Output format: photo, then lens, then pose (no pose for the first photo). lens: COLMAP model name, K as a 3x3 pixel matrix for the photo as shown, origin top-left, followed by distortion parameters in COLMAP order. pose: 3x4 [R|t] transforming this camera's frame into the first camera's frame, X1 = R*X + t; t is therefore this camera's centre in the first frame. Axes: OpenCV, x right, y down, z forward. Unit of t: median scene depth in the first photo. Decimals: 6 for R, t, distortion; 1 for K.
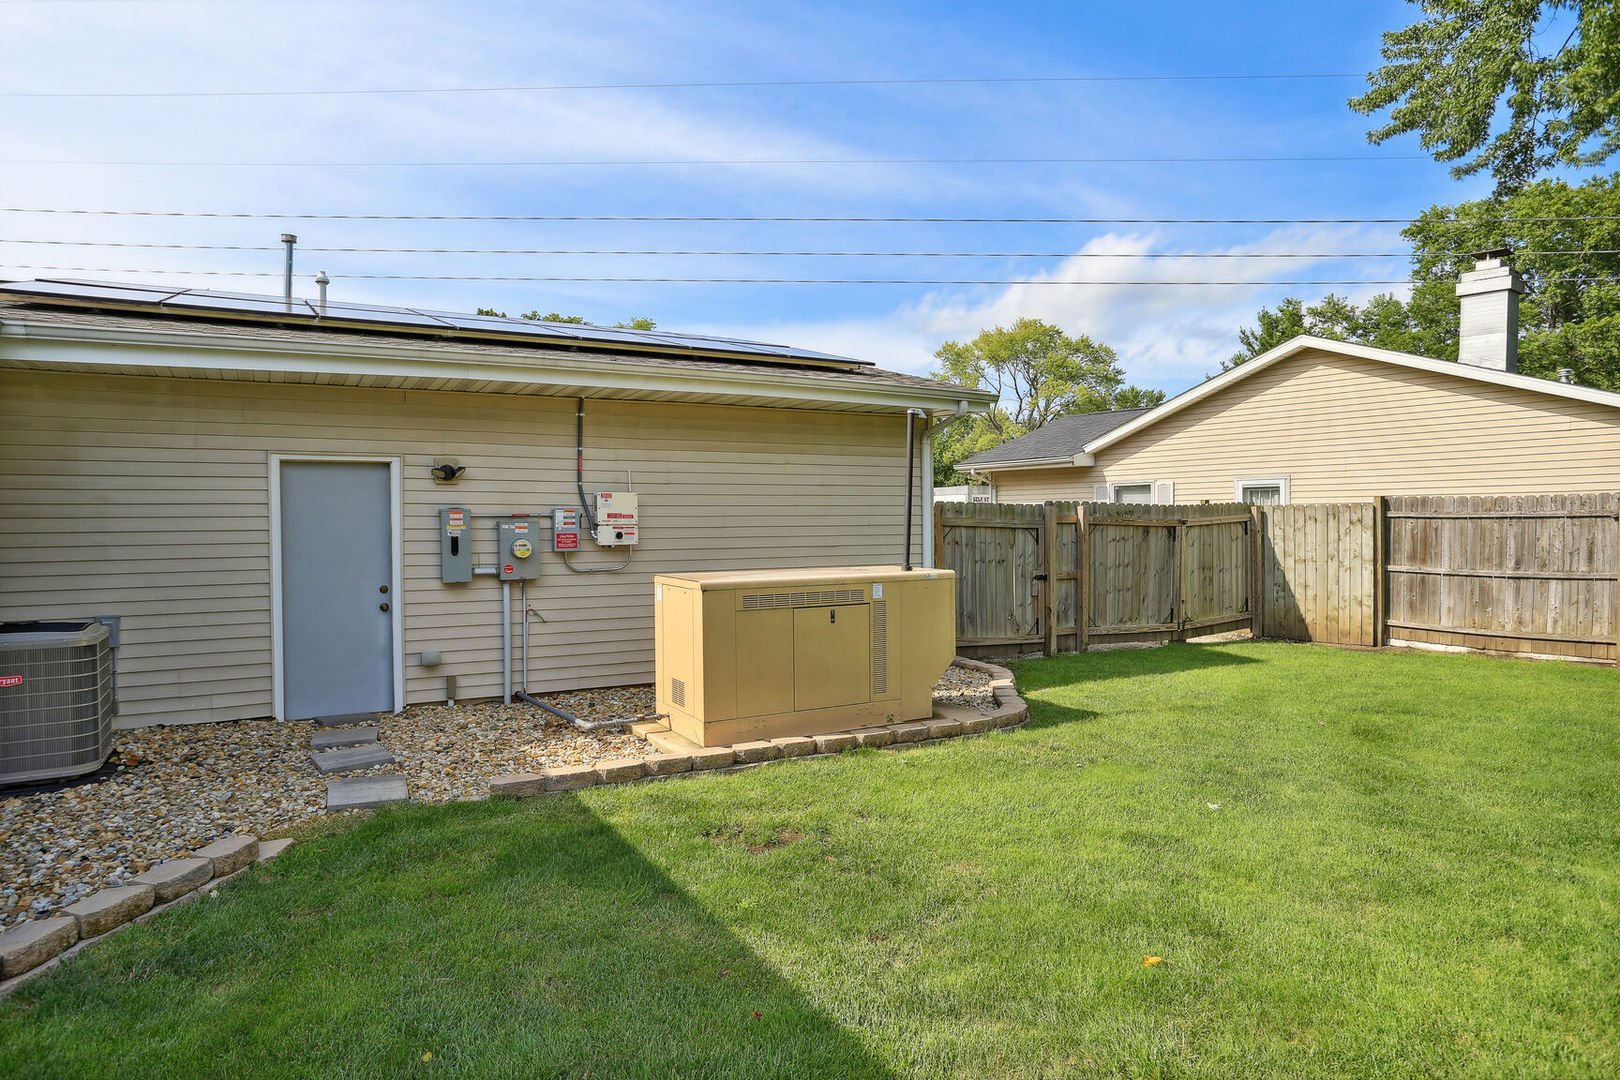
lens RADIAL K [[1003.2, 0, 809.9], [0, 1003.2, 528.7], [0, 0, 1]] dist [0.009019, 0.006043]
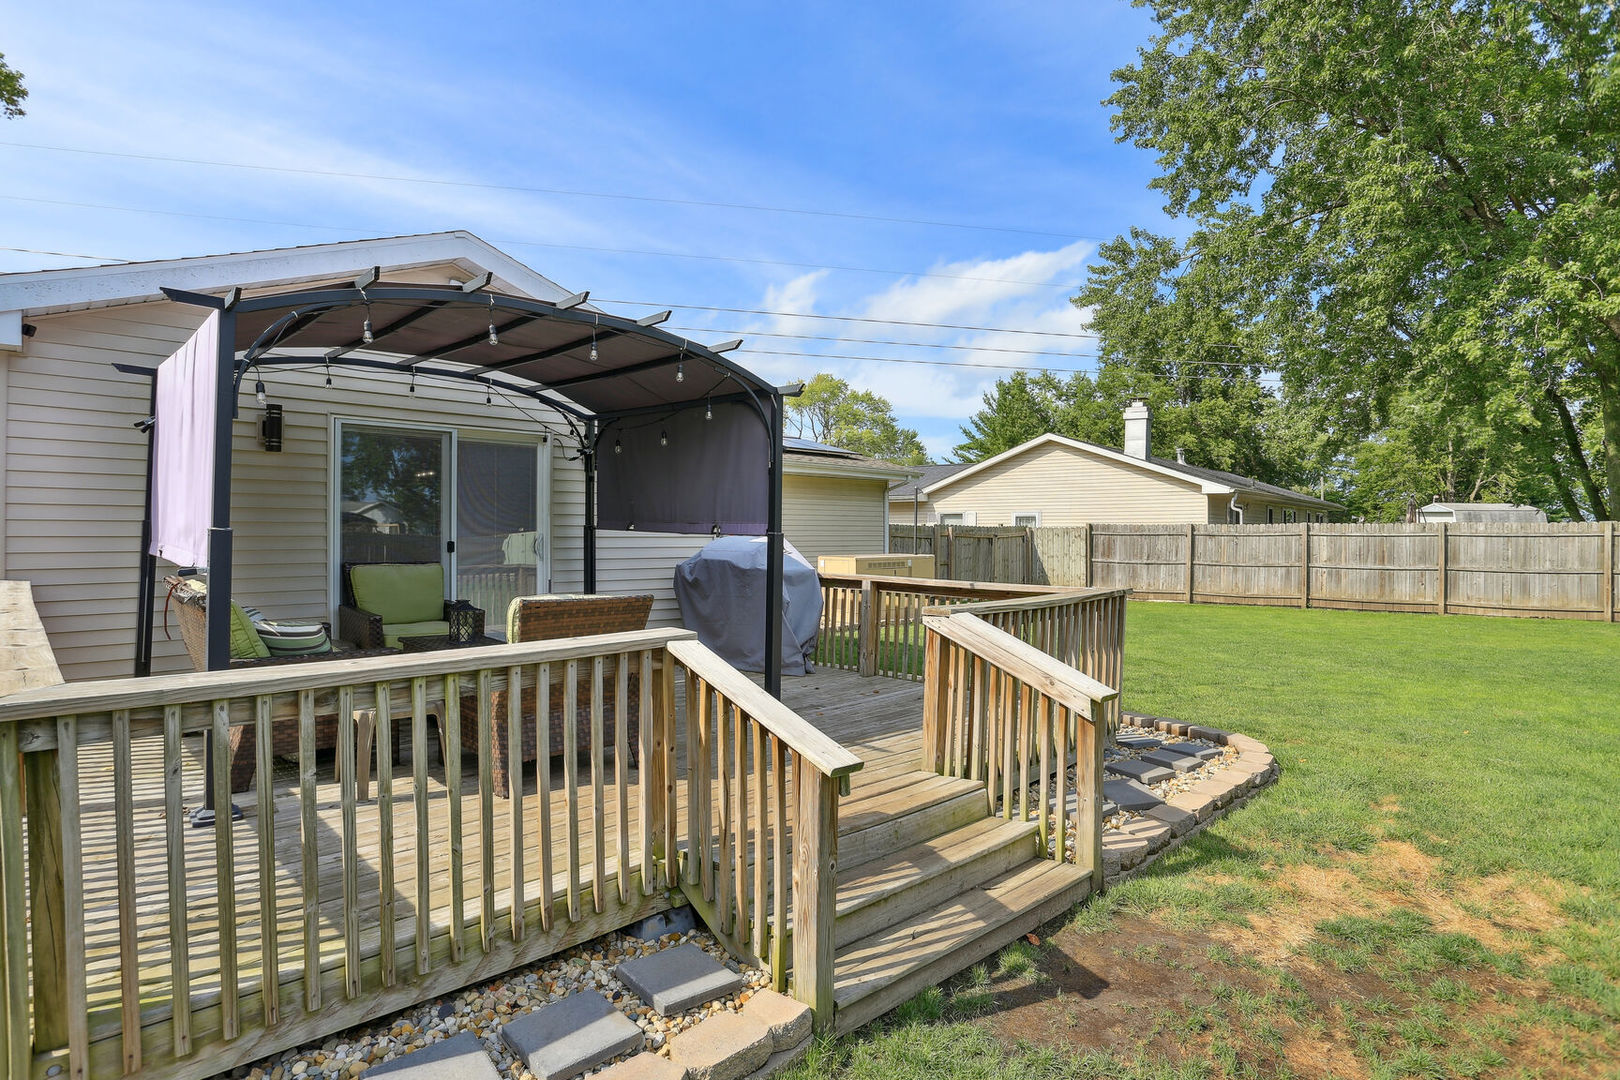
lens RADIAL K [[843.8, 0, 818.8], [0, 843.8, 548.1], [0, 0, 1]] dist [-0.046896, 0.005785]
pose [[0.976107, 0.002935, 0.217273, -0.218750], [-0.004660, 0.999962, 0.007431, 0.004267], [-0.217243, -0.008266, 0.976083, -0.349530]]
